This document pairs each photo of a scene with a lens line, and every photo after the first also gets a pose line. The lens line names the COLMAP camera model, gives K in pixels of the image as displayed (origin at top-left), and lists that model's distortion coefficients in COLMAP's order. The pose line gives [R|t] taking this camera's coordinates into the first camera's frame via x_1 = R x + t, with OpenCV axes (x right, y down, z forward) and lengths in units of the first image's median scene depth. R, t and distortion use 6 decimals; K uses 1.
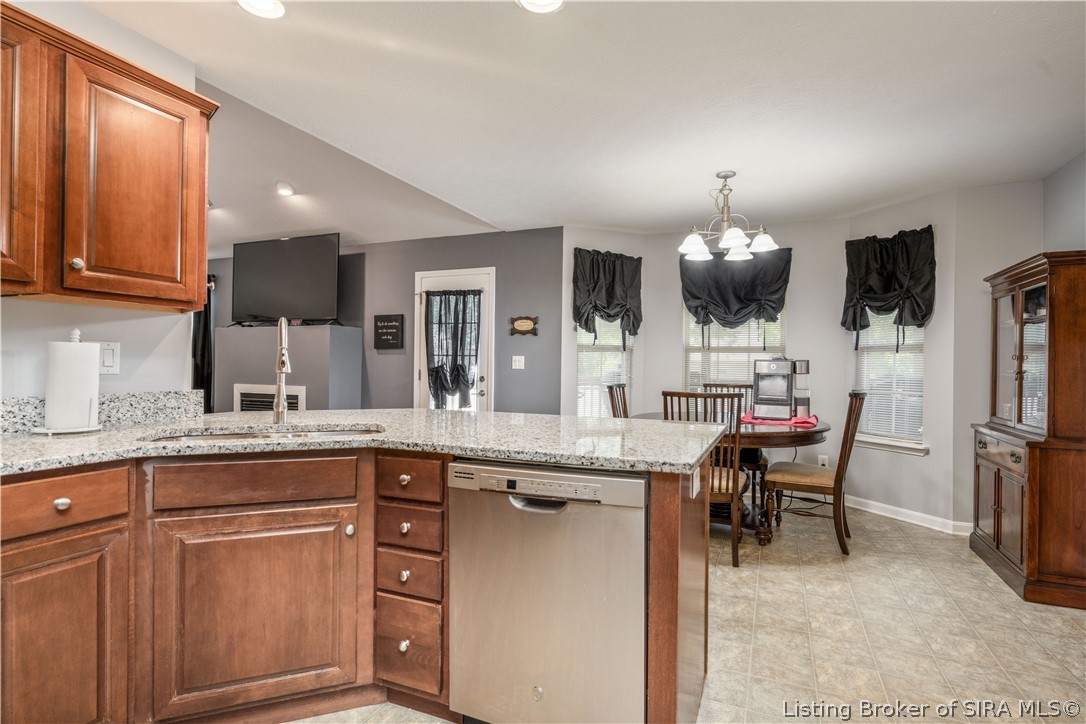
lens RADIAL K [[526.0, 0, 544.8], [0, 526.0, 364.2], [0, 0, 1]] dist [-0.005246, -0.000469]
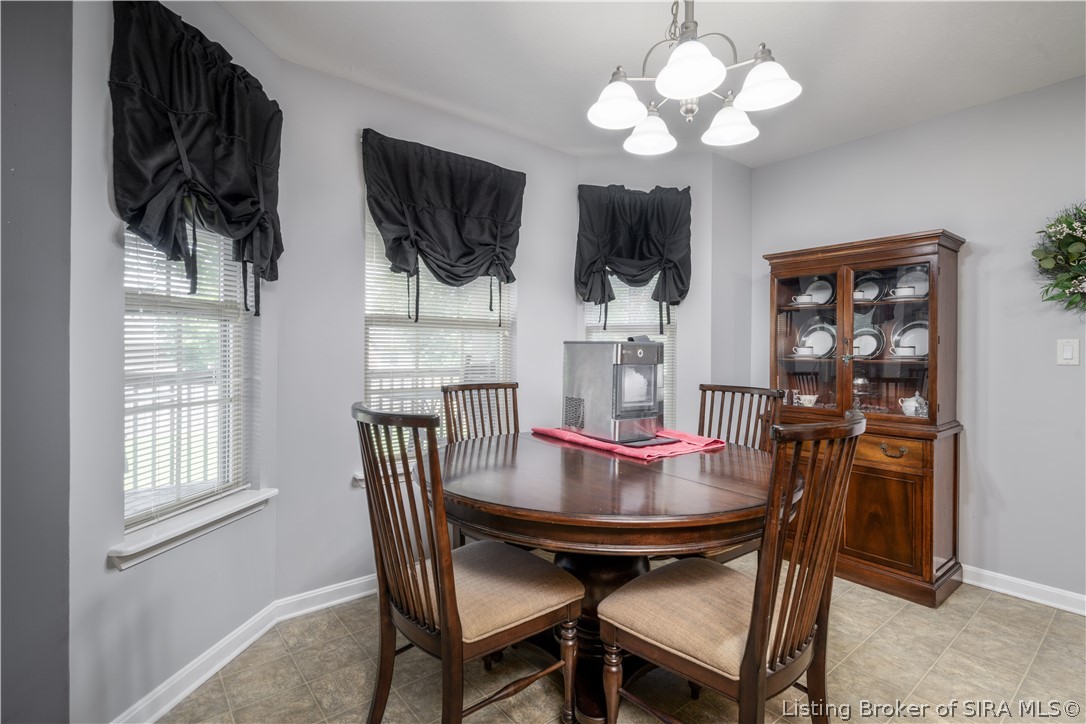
lens RADIAL K [[526.0, 0, 545.1], [0, 526.0, 351.0], [0, 0, 1]] dist [-0.005246, -0.000469]
pose [[0.458444, -0.008156, 0.888686, -0.122850], [-0.001321, 0.999951, 0.009859, -0.003372], [-0.888722, -0.005694, 0.458411, 0.722703]]
